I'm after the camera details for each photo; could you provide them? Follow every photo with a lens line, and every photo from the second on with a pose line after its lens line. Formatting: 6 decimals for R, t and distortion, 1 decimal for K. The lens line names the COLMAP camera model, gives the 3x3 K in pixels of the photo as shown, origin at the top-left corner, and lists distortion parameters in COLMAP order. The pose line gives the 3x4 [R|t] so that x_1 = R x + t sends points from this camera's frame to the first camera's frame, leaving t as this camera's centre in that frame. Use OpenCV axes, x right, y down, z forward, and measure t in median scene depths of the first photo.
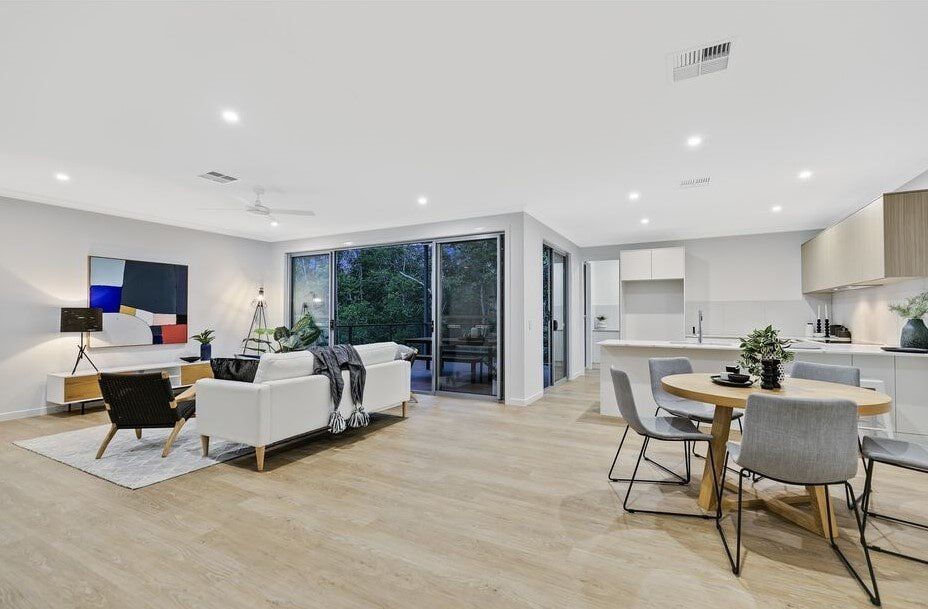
lens RADIAL K [[412.2, 0, 456.3], [0, 412.2, 308.2], [0, 0, 1]] dist [0.004284, -0.000572]
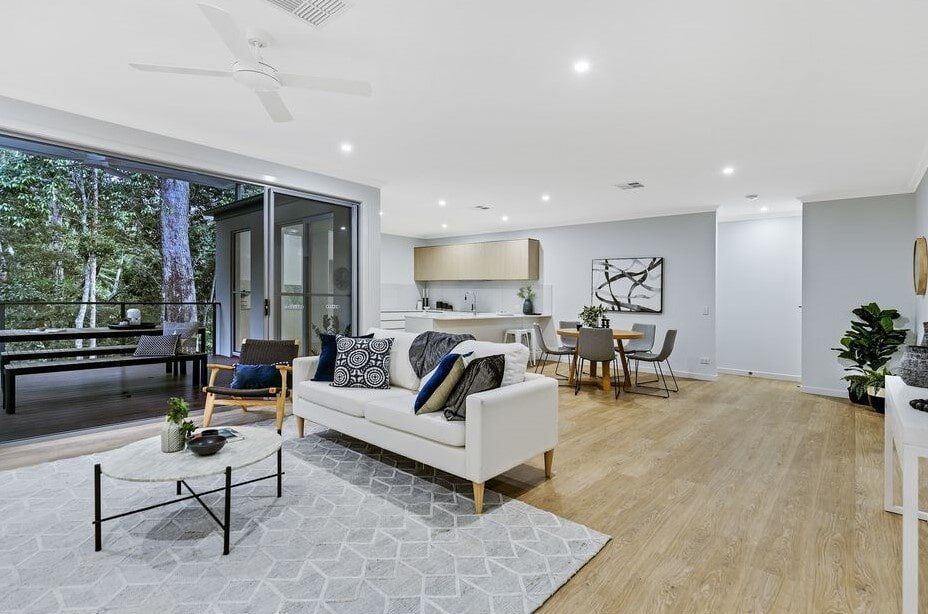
lens RADIAL K [[452.7, 0, 456.1], [0, 452.7, 290.7], [0, 0, 1]] dist [-0.001792, -0.001196]
pose [[0.232552, 0.016337, 0.972447, -0.997231], [-0.036325, 0.999307, -0.008101, 0.011452], [-0.971905, -0.033441, 0.232984, 0.670660]]
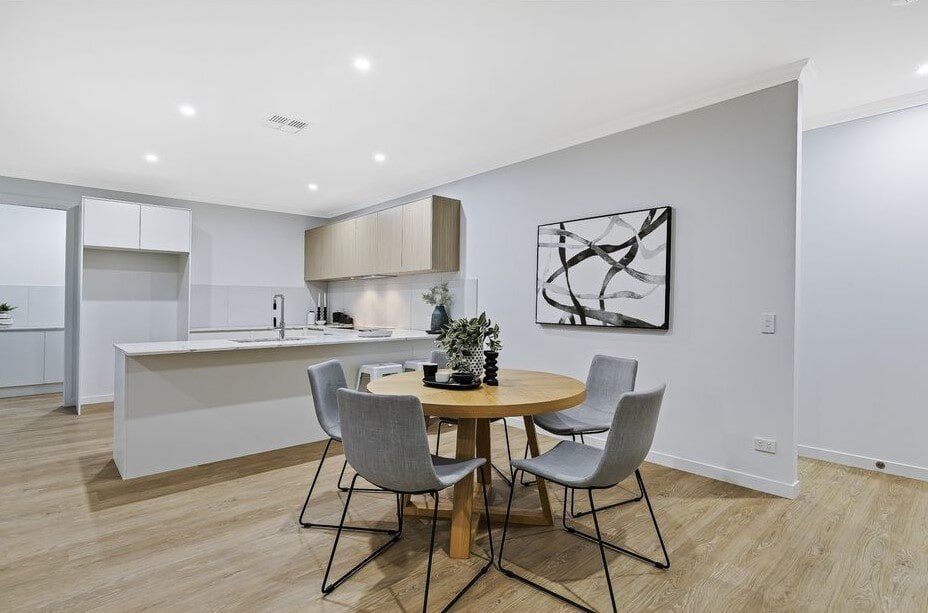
lens RADIAL K [[452.7, 0, 462.0], [0, 452.7, 308.7], [0, 0, 1]] dist [-0.001792, -0.001196]
pose [[0.310709, -0.007495, 0.950475, -0.098029], [-0.016712, 0.999771, 0.013346, 0.013105], [-0.950358, -0.020031, 0.310513, 0.435302]]
